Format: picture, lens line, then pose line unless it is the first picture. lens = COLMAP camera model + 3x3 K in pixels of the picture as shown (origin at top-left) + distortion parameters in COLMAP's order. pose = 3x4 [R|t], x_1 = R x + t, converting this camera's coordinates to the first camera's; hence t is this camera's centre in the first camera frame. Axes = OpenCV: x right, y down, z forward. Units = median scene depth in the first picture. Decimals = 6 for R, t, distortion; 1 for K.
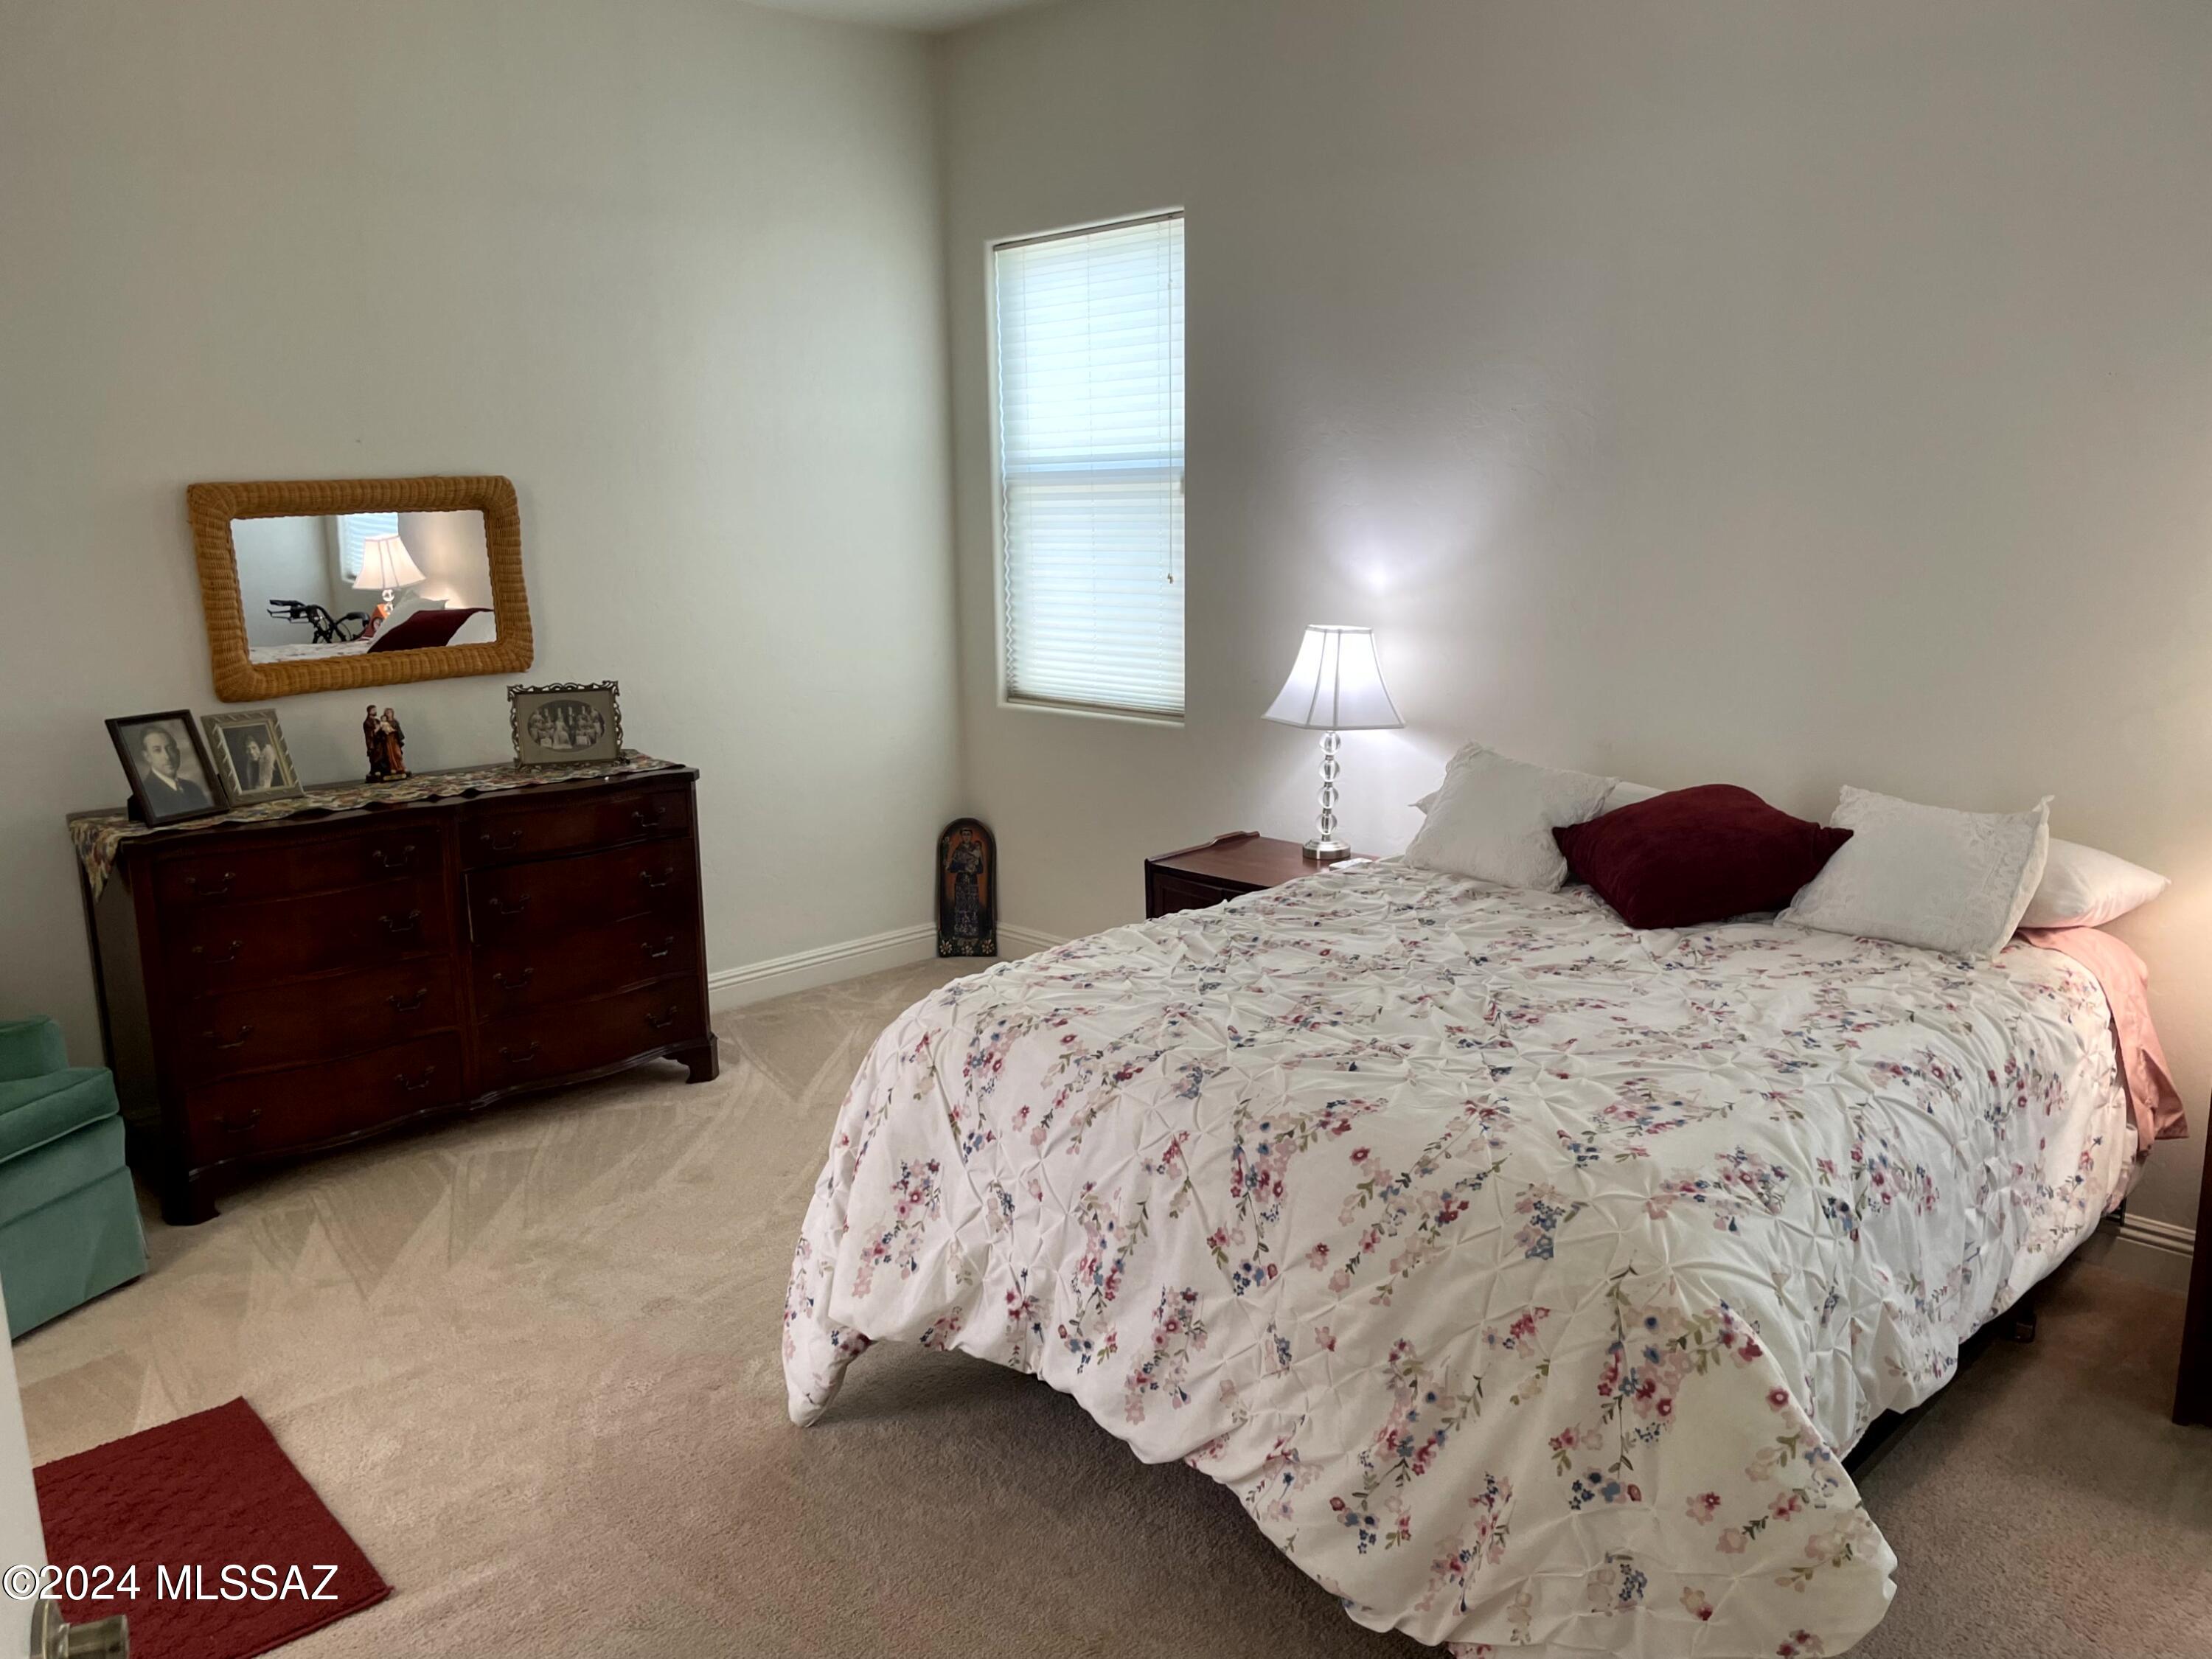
lens RADIAL K [[1660.1, 0, 1104.5], [0, 1660.1, 799.6], [0, 0, 1]] dist [0.070049, -0.092856]
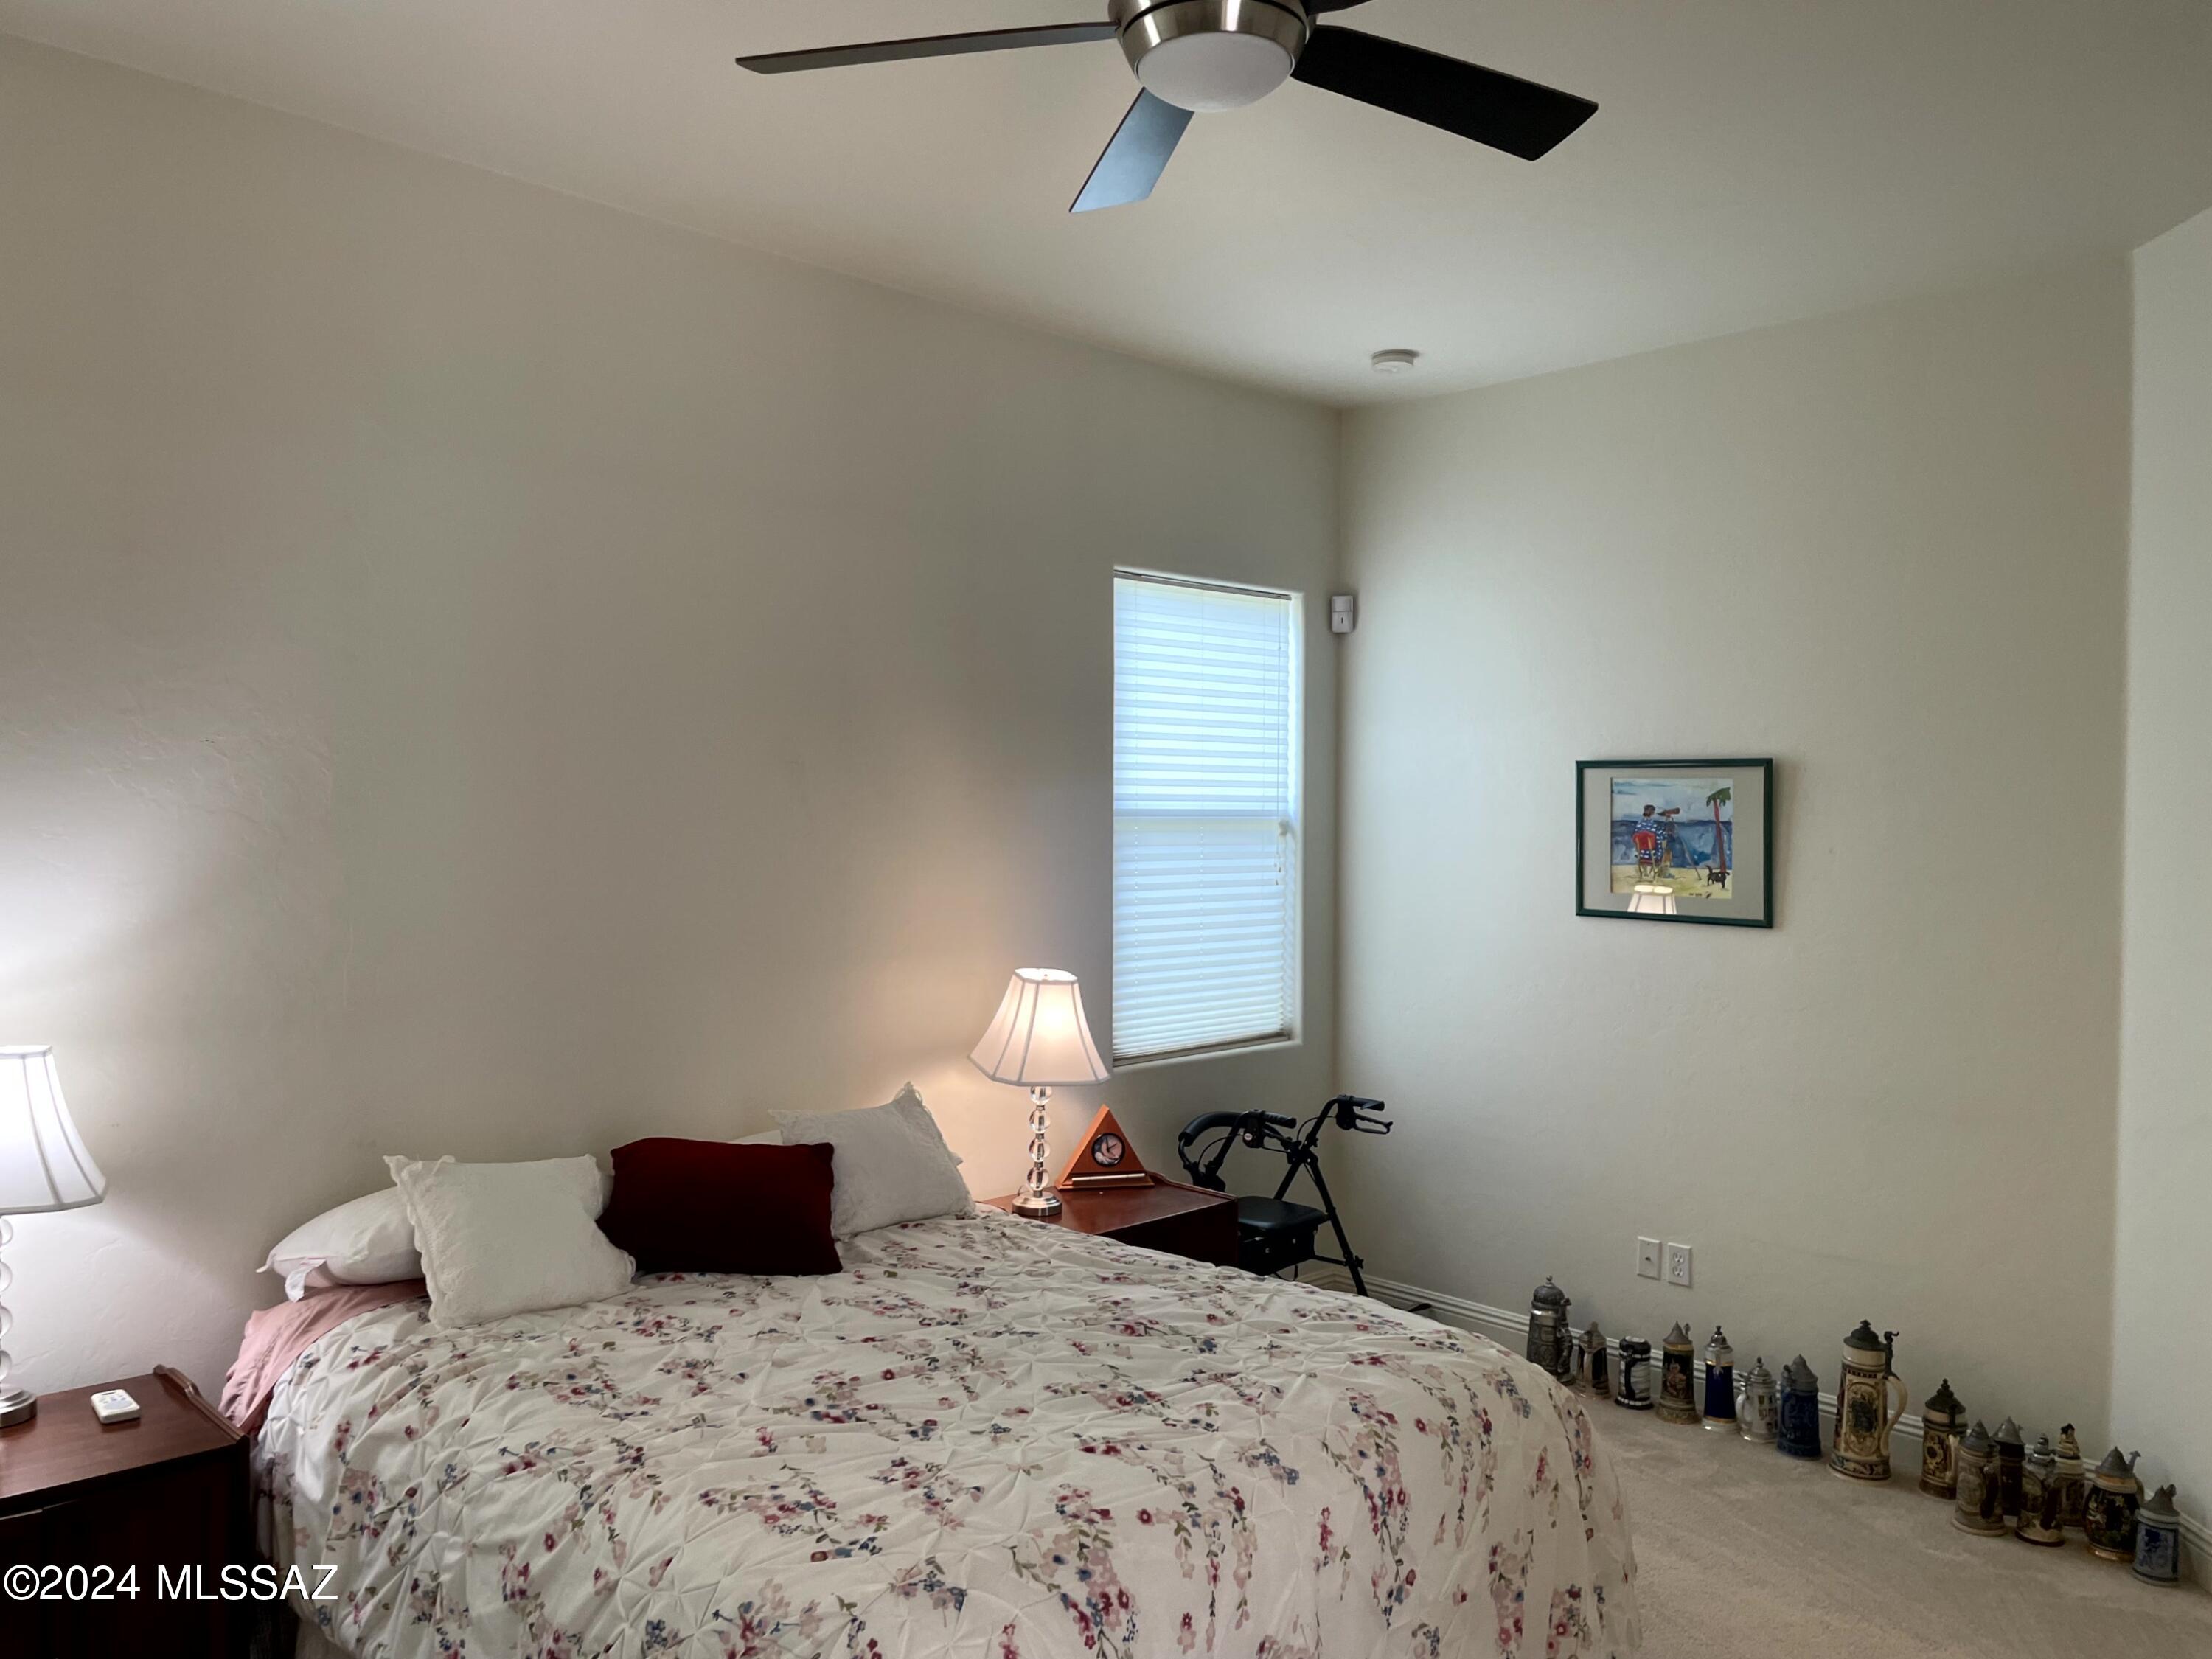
lens RADIAL K [[1660.1, 0, 1104.5], [0, 1660.1, 799.6], [0, 0, 1]] dist [0.070049, -0.092856]
pose [[0.020444, 0.011245, 0.999728, -0.912225], [0.169939, 0.985347, -0.014558, -0.211156], [-0.985242, 0.170190, 0.018233, 1.001280]]
